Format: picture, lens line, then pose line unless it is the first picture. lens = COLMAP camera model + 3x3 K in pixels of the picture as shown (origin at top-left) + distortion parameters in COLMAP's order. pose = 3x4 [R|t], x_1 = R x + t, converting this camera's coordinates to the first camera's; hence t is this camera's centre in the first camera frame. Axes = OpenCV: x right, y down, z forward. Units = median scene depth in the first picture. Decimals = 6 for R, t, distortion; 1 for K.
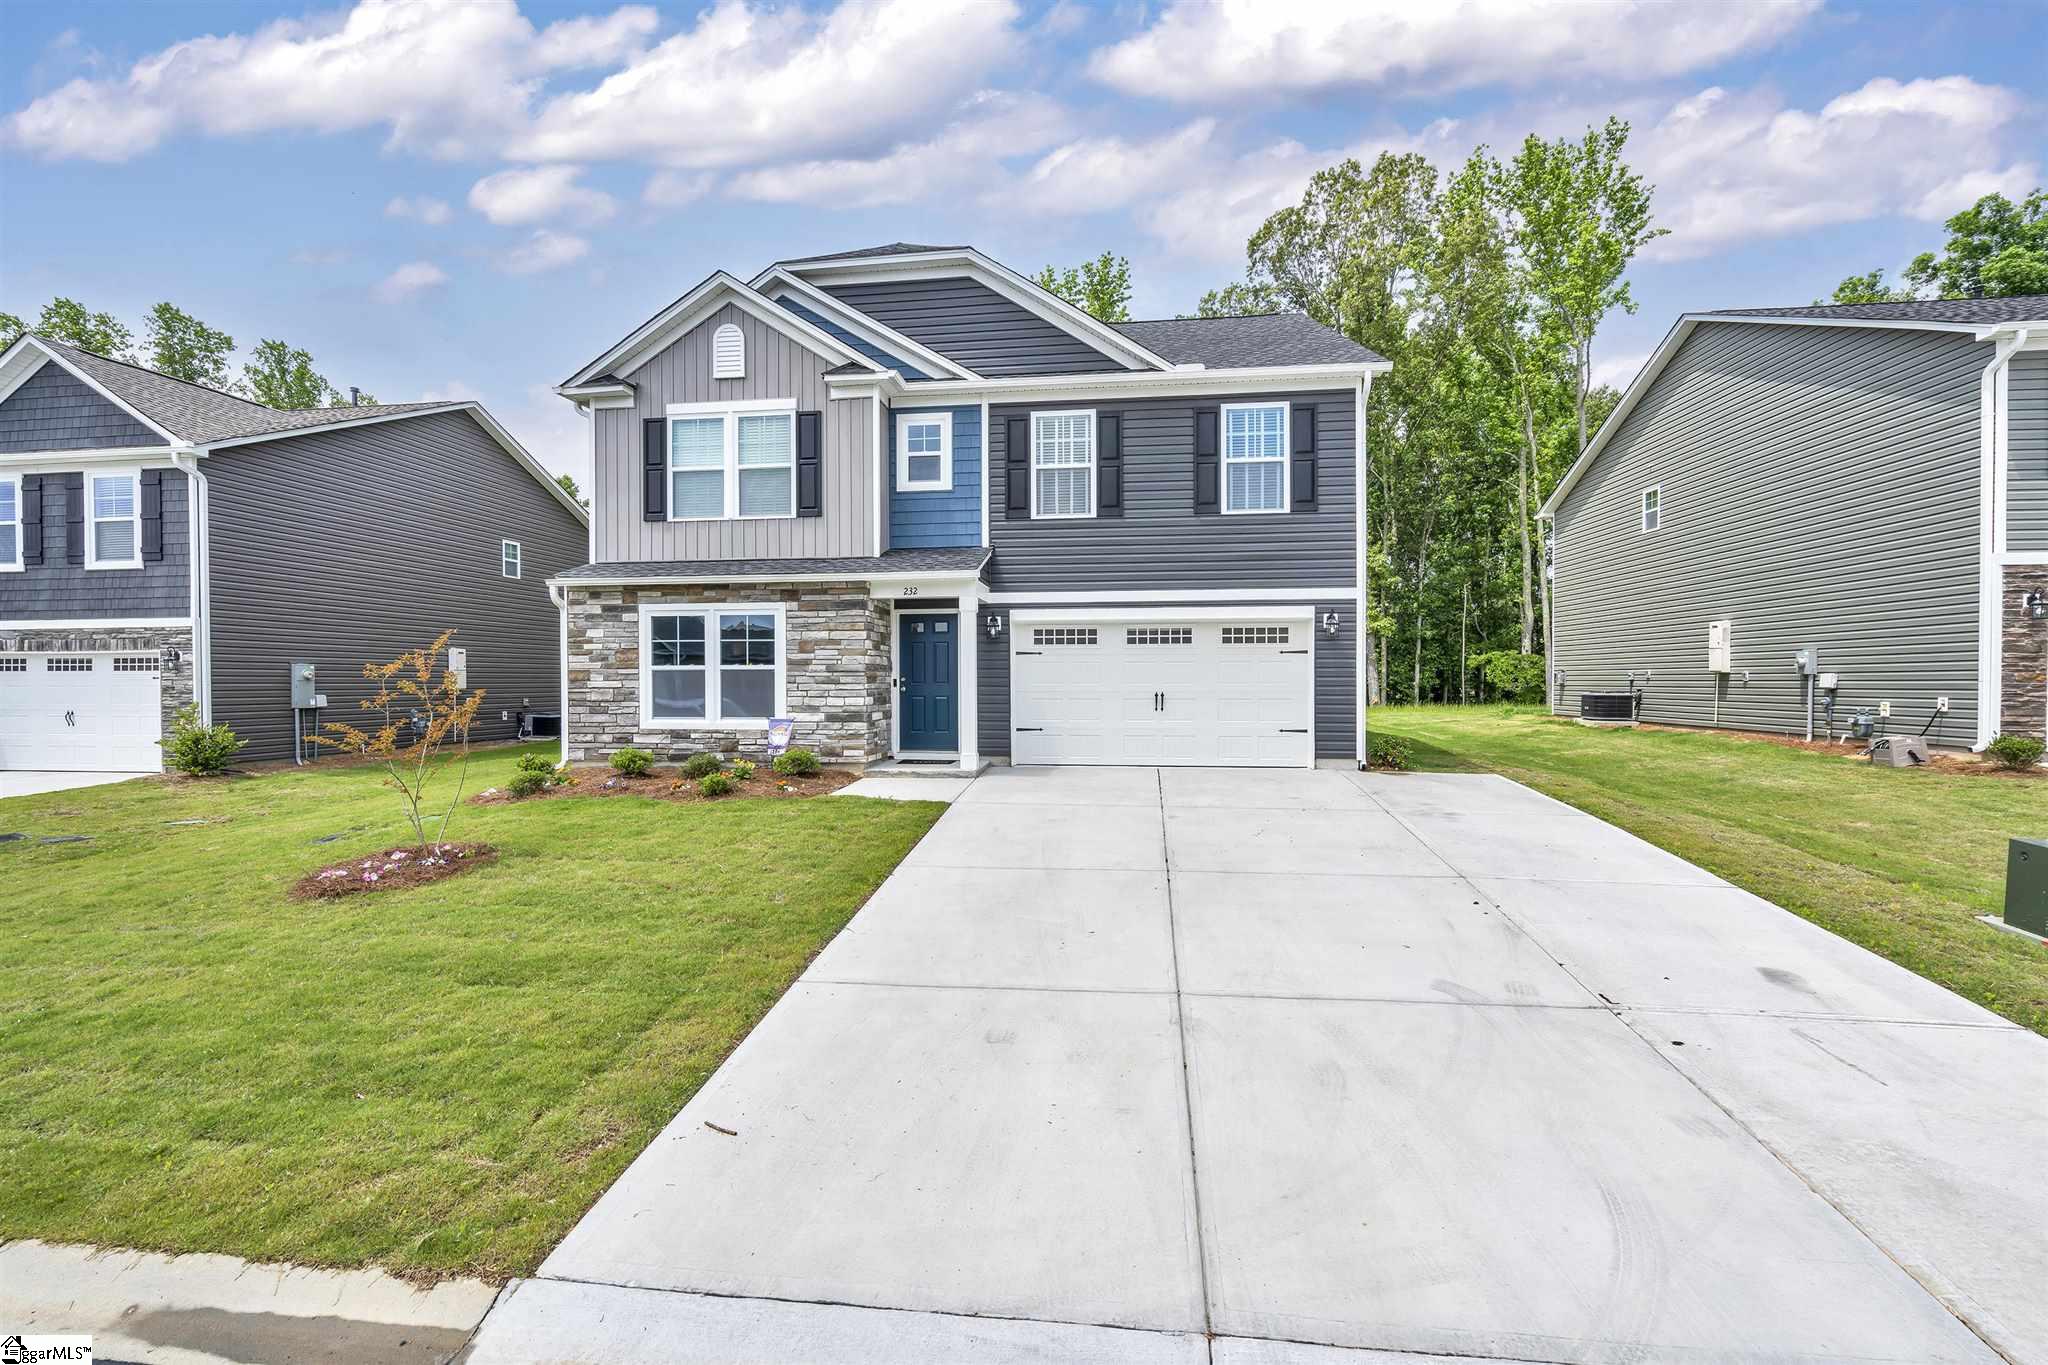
lens RADIAL K [[913.0, 0, 1019.0], [0, 913.0, 682.9], [0, 0, 1]] dist [-0.005486, 0.002248]
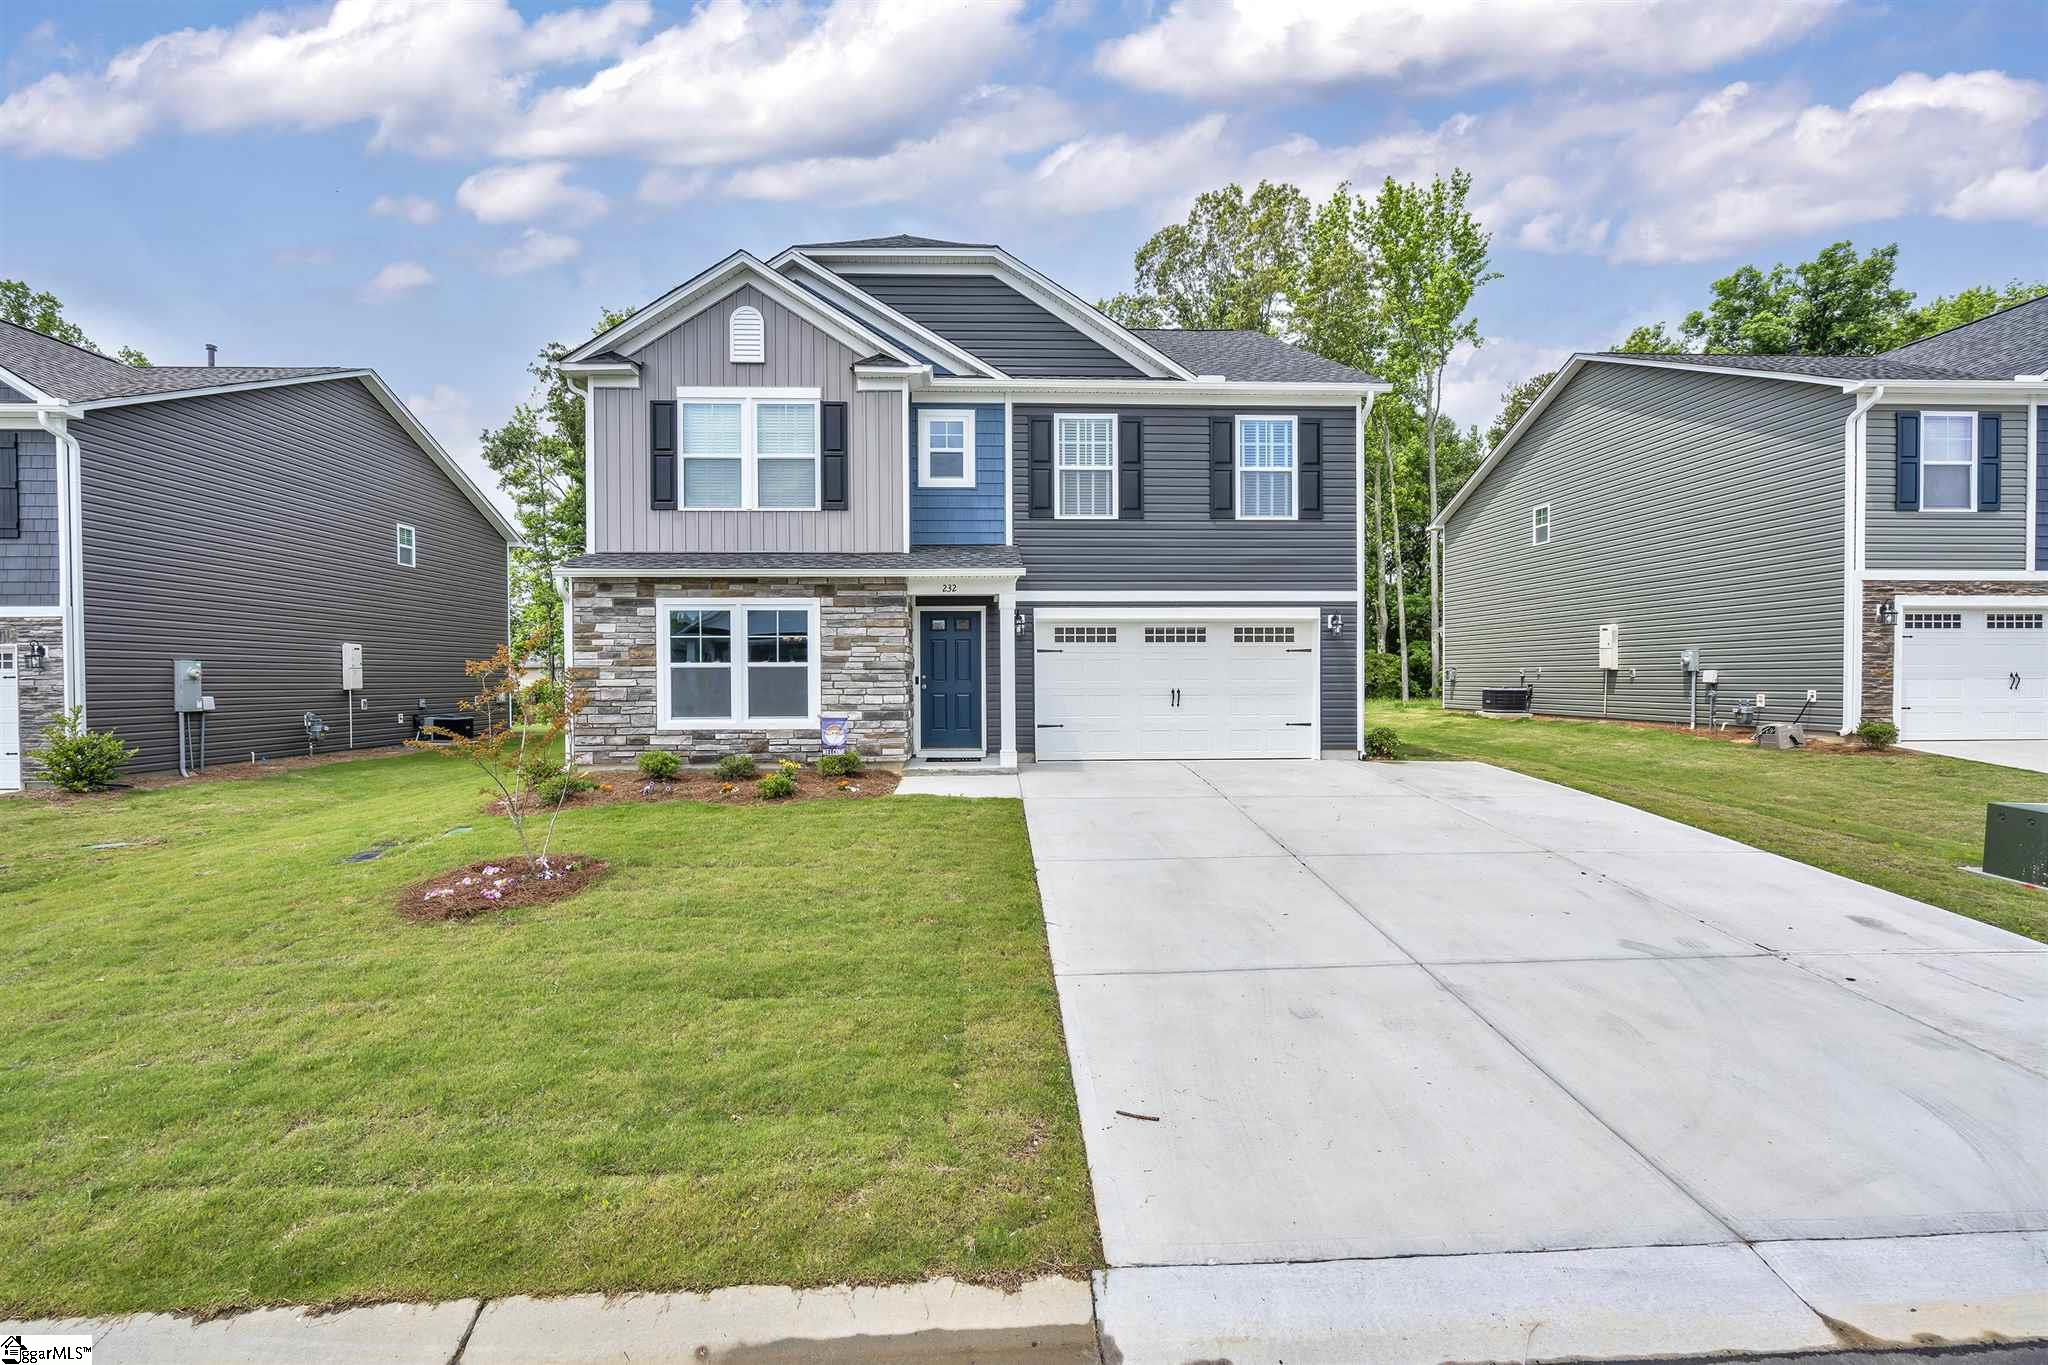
lens RADIAL K [[913.0, 0, 1011.7], [0, 913.0, 684.0], [0, 0, 1]] dist [-0.005486, 0.002248]
pose [[0.984496, -0.003368, 0.175375, -0.212736], [0.002805, 0.999990, 0.003457, 0.000689], [-0.175385, -0.002911, 0.984496, 0.007206]]
